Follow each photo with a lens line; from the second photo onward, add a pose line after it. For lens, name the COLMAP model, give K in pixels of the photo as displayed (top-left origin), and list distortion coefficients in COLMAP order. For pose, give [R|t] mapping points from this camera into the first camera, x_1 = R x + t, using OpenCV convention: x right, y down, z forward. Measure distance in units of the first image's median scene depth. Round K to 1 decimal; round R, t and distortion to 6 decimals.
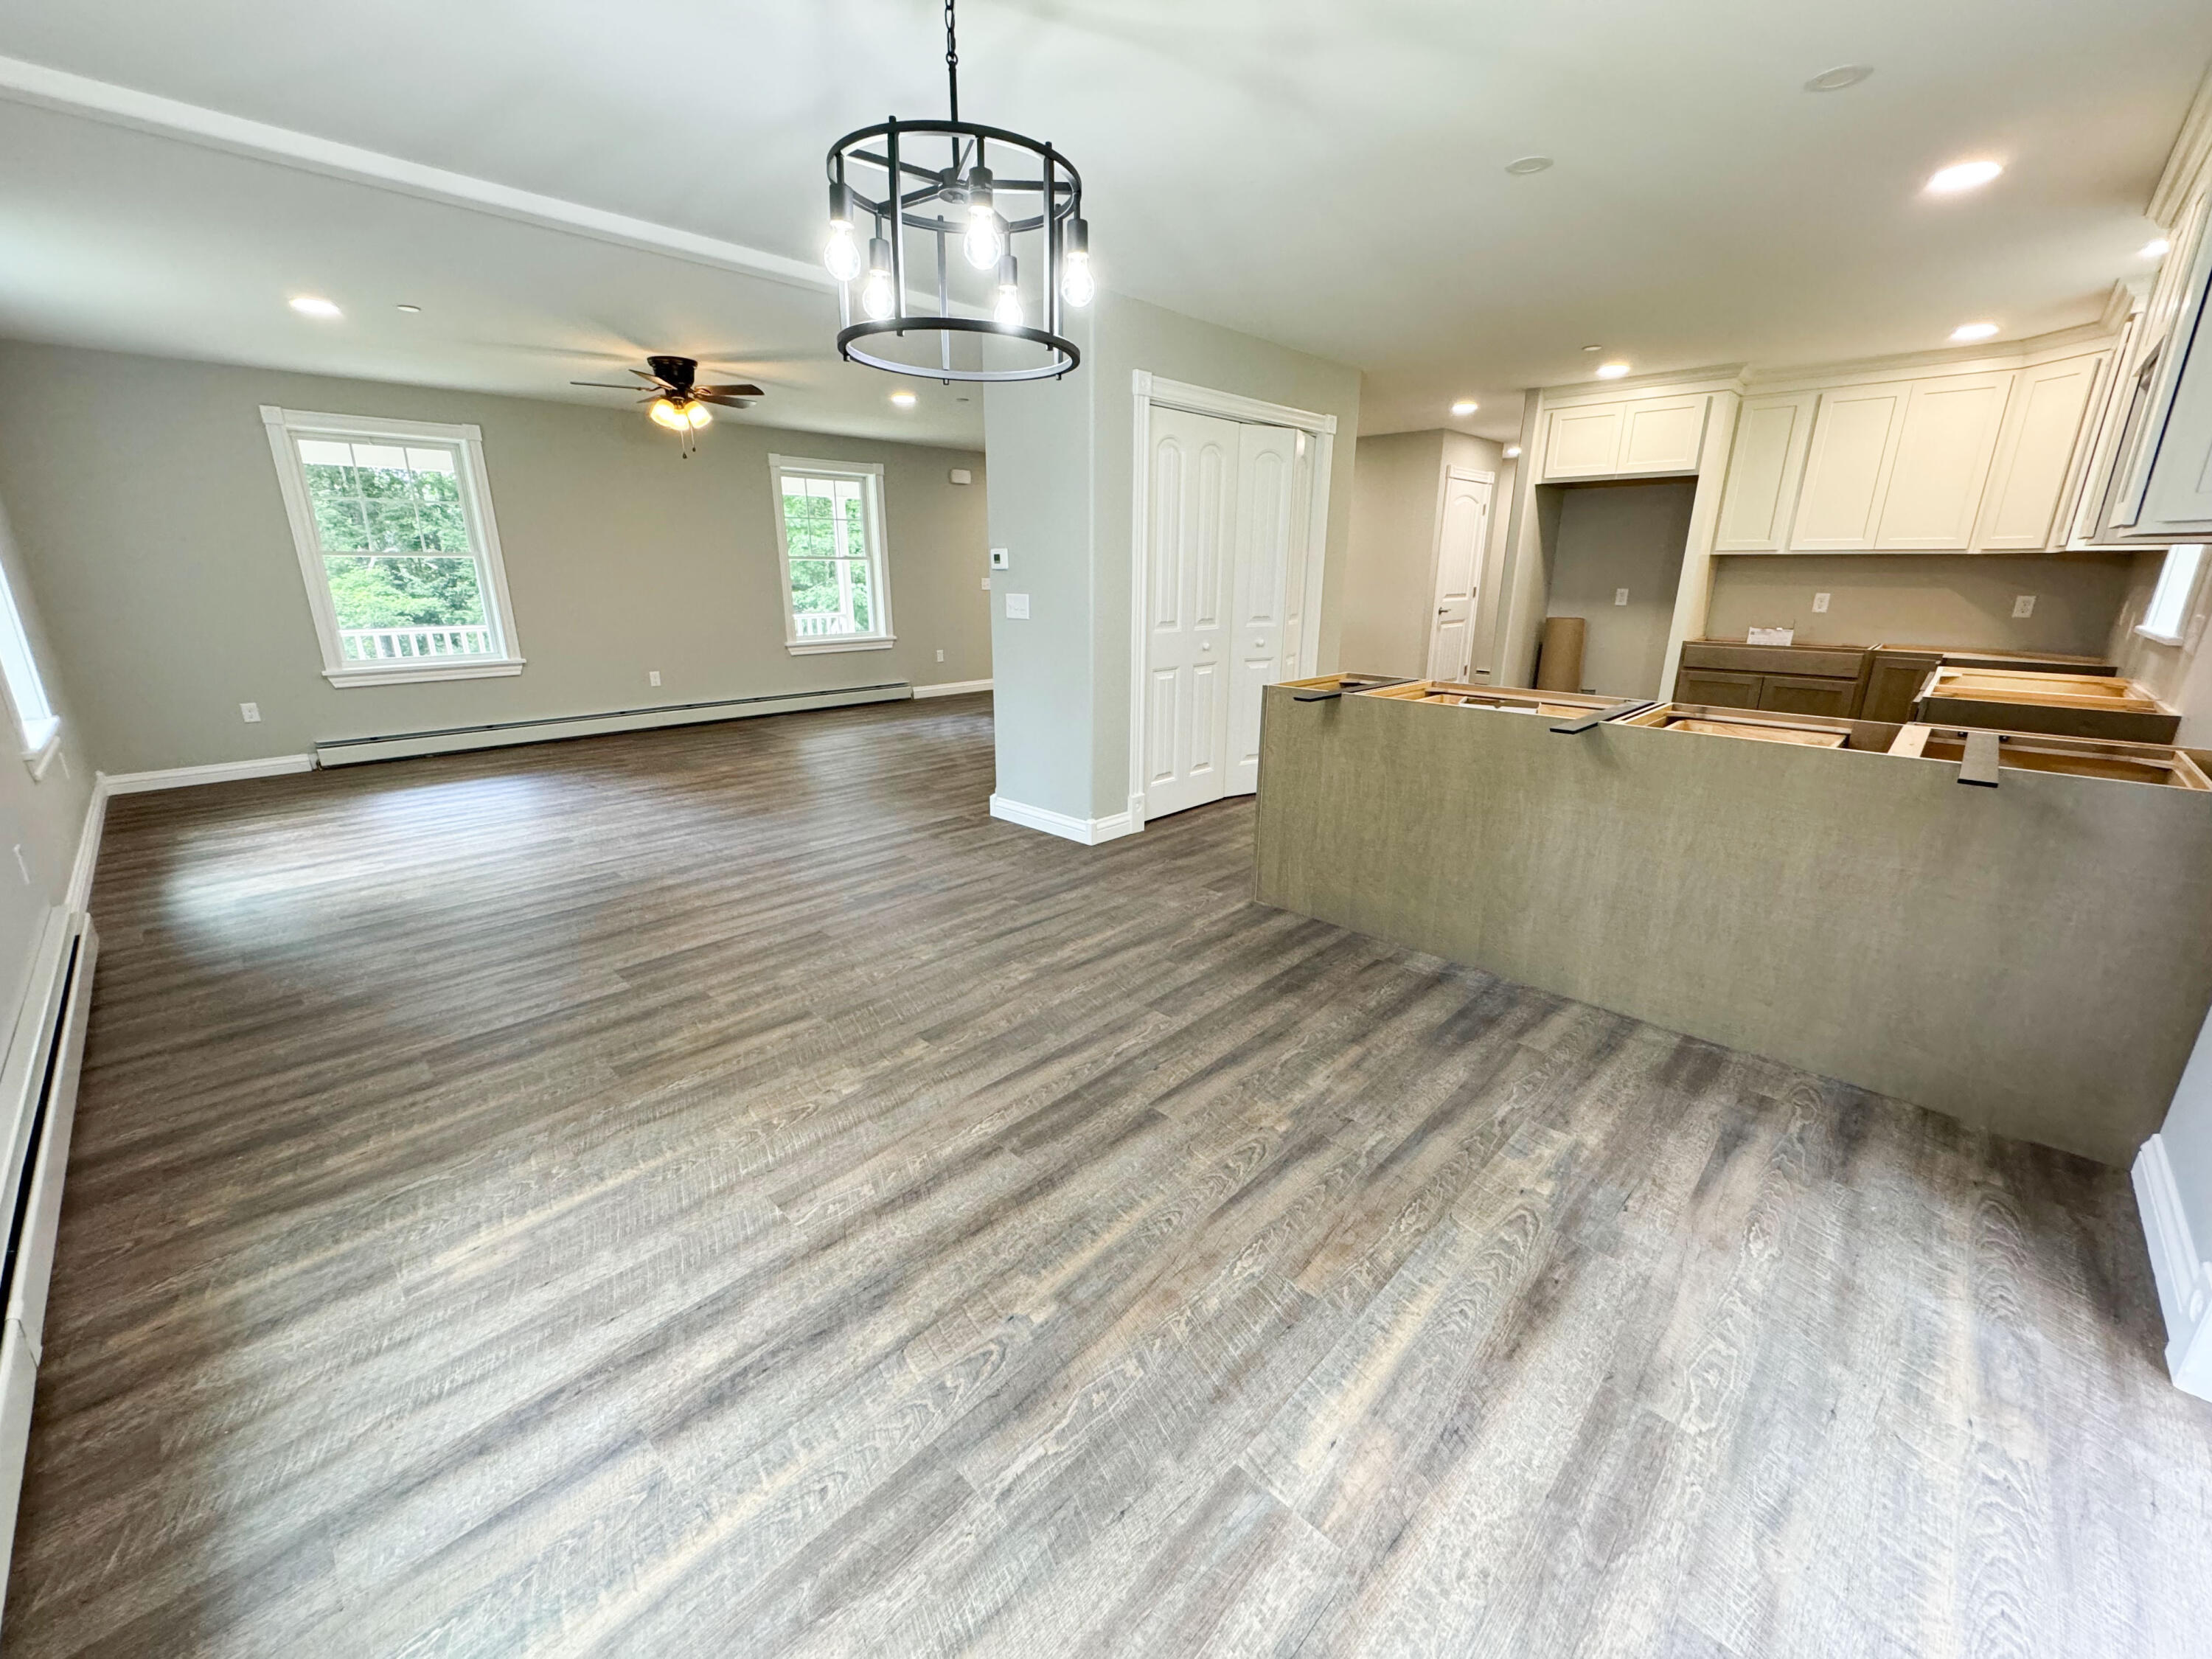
lens RADIAL K [[879.9, 0, 1106.2], [0, 879.9, 833.8], [0, 0, 1]] dist [-0.002978, 0.000276]
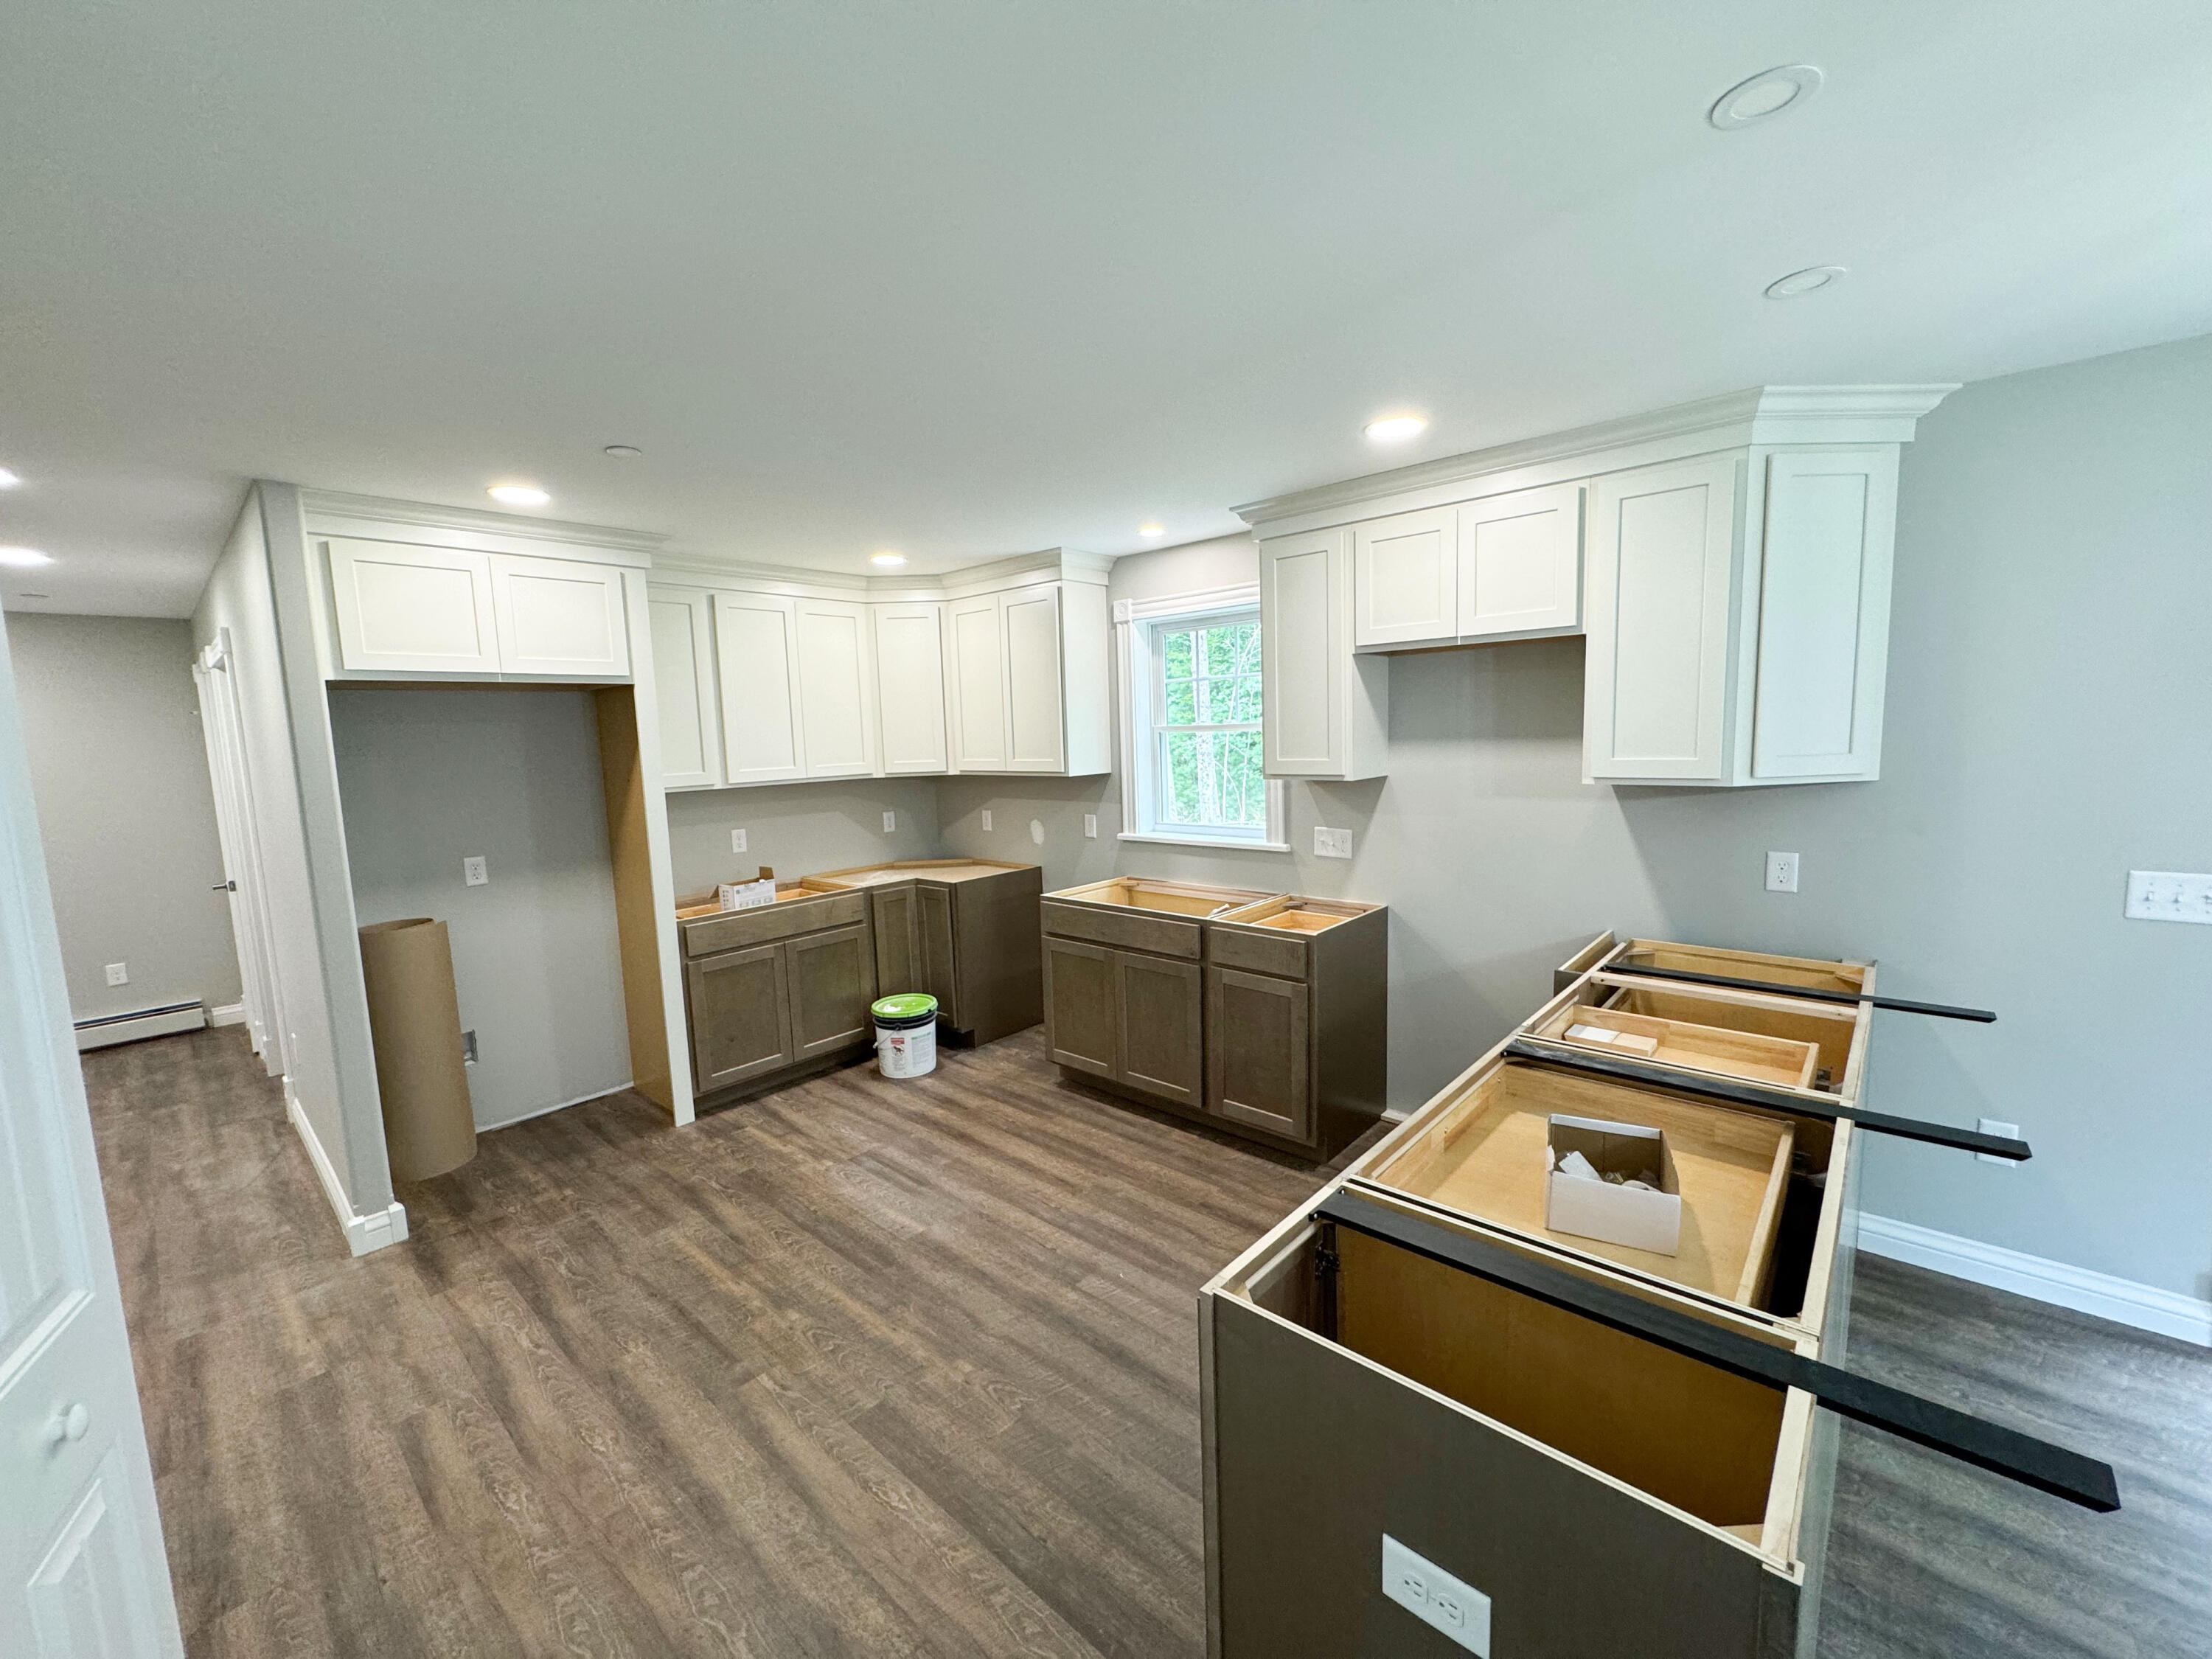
lens RADIAL K [[879.9, 0, 1102.0], [0, 879.9, 834.5], [0, 0, 1]] dist [-0.002978, 0.000276]
pose [[-0.035262, -0.120426, 0.992096, -0.006153], [0.322947, 0.938079, 0.125348, -0.338674], [-0.945760, 0.324815, 0.005812, 0.873169]]
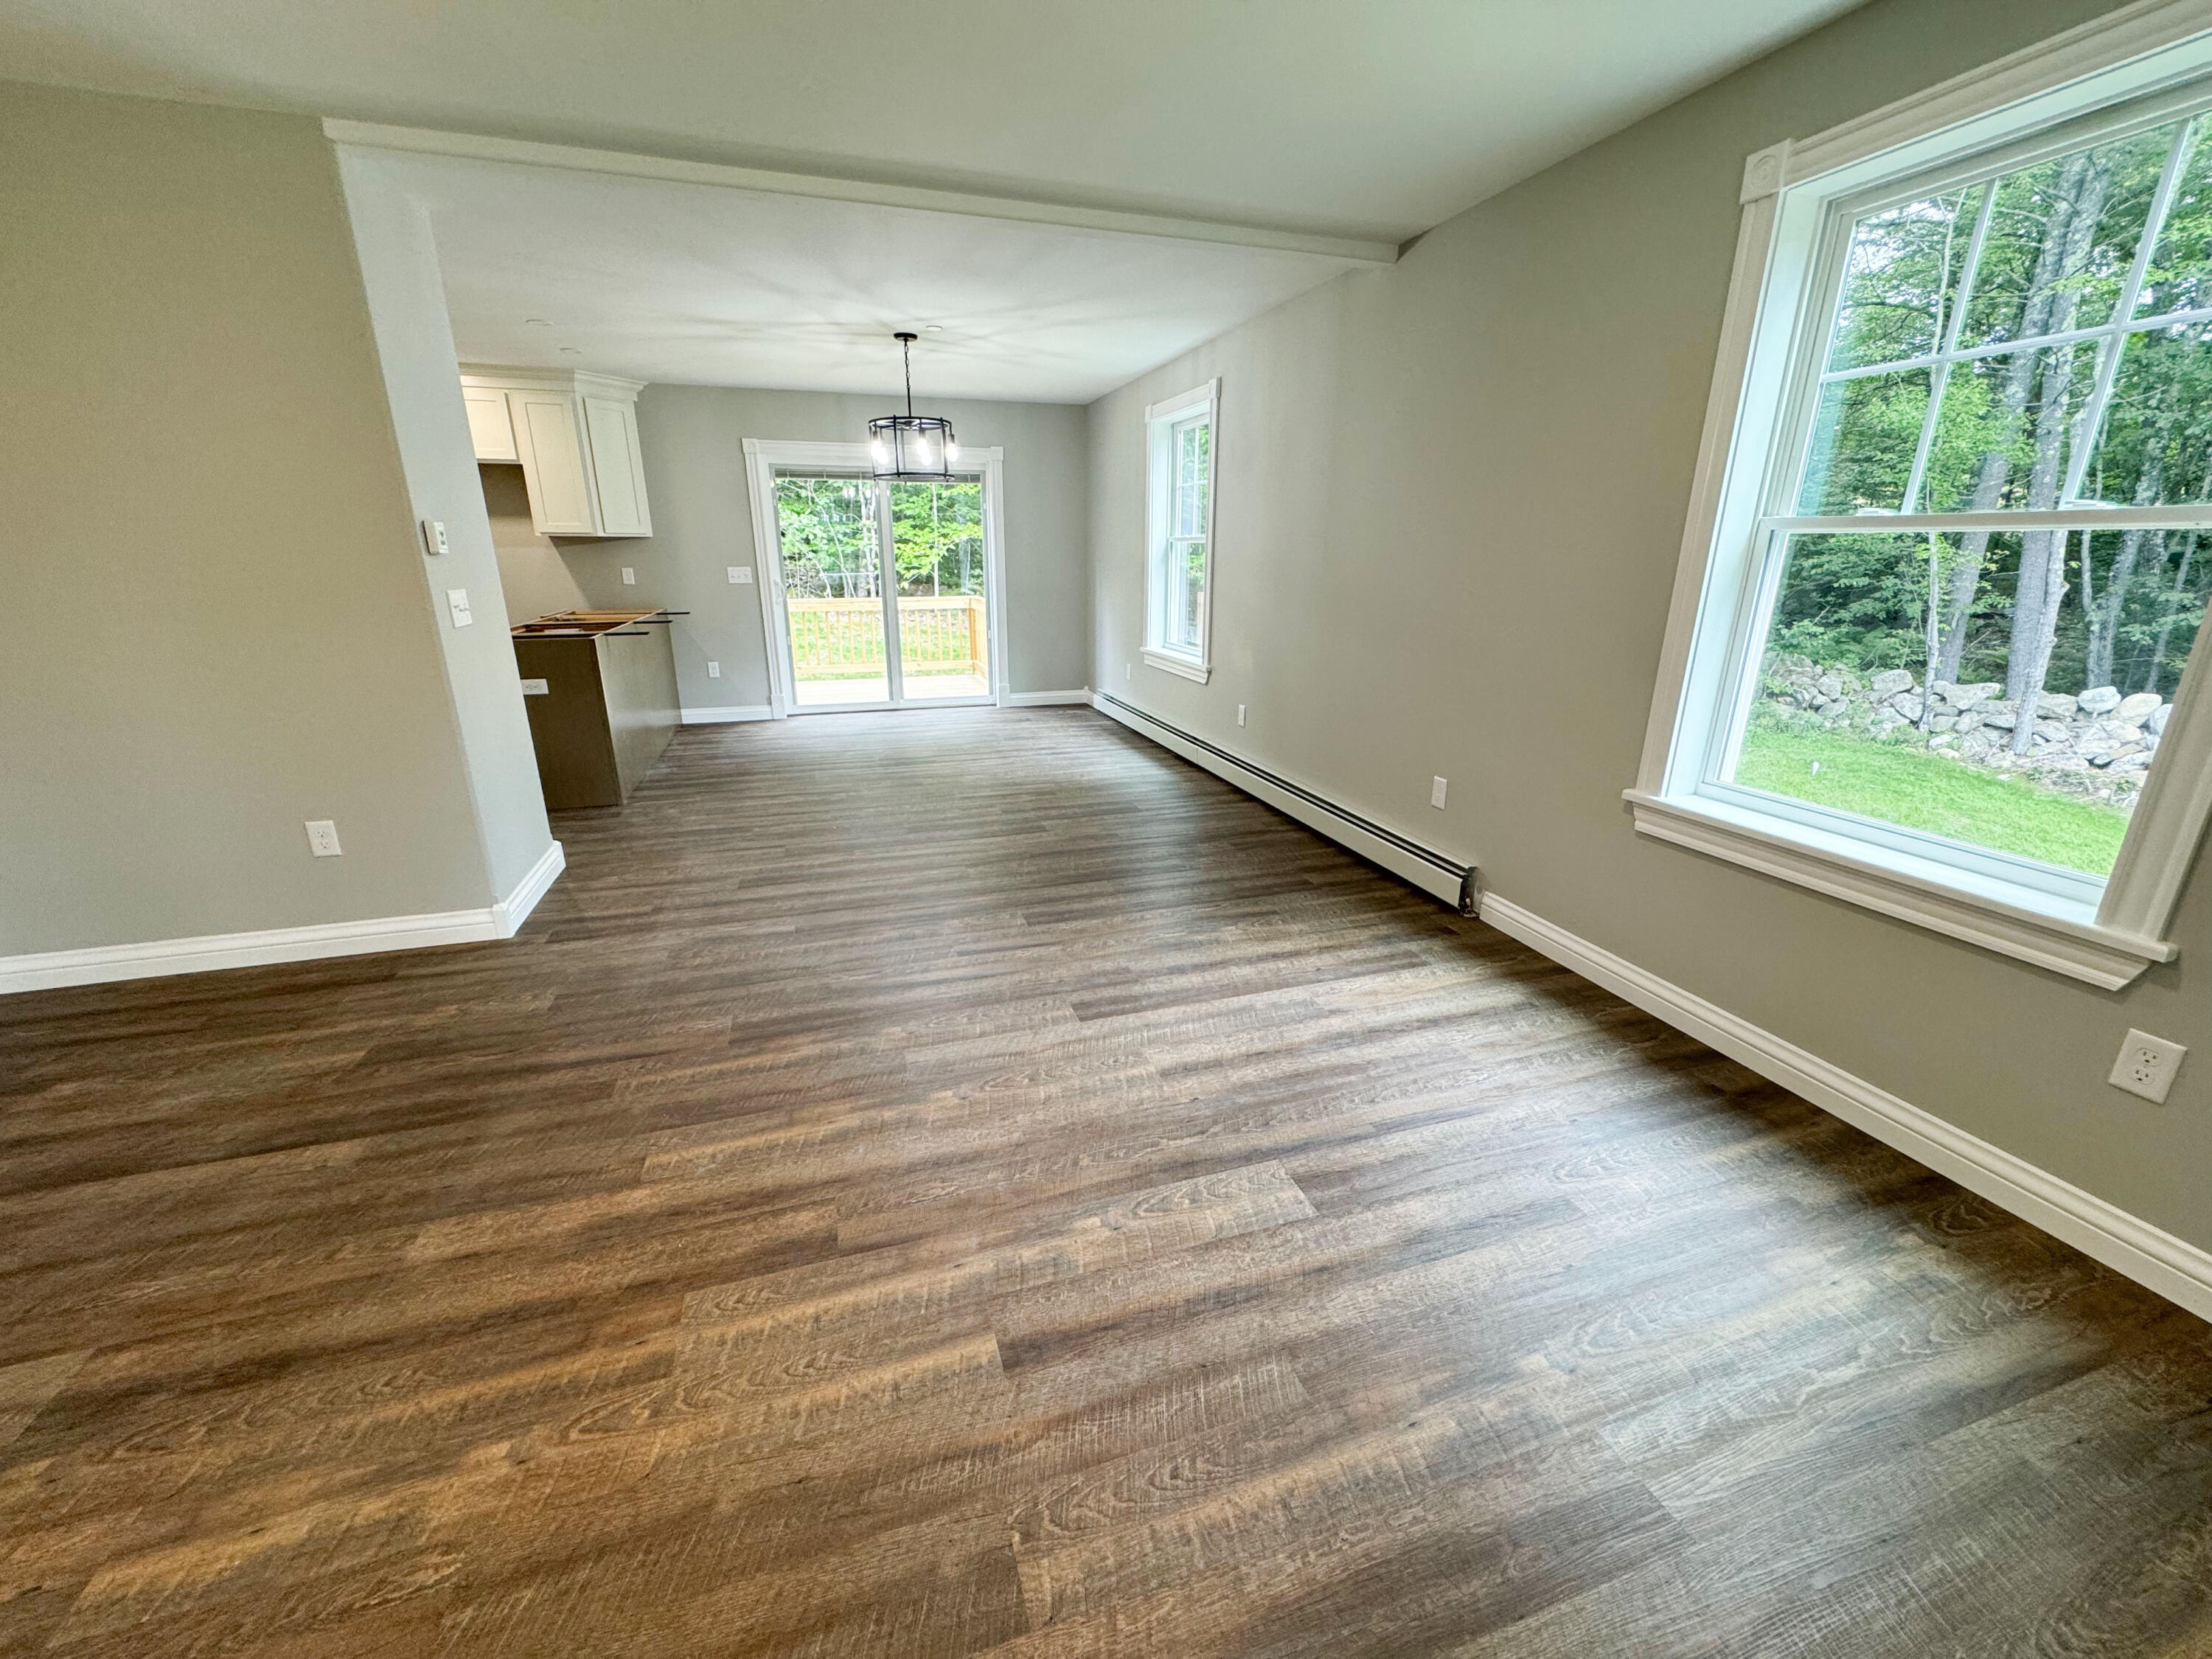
lens RADIAL K [[879.9, 0, 1100.4], [0, 879.9, 831.2], [0, 0, 1]] dist [-0.002978, 0.000276]
pose [[-0.878896, -0.150593, 0.452618, -0.895596], [0.134273, 0.832388, 0.537681, -0.424203], [-0.457725, 0.533341, -0.711362, 1.381759]]
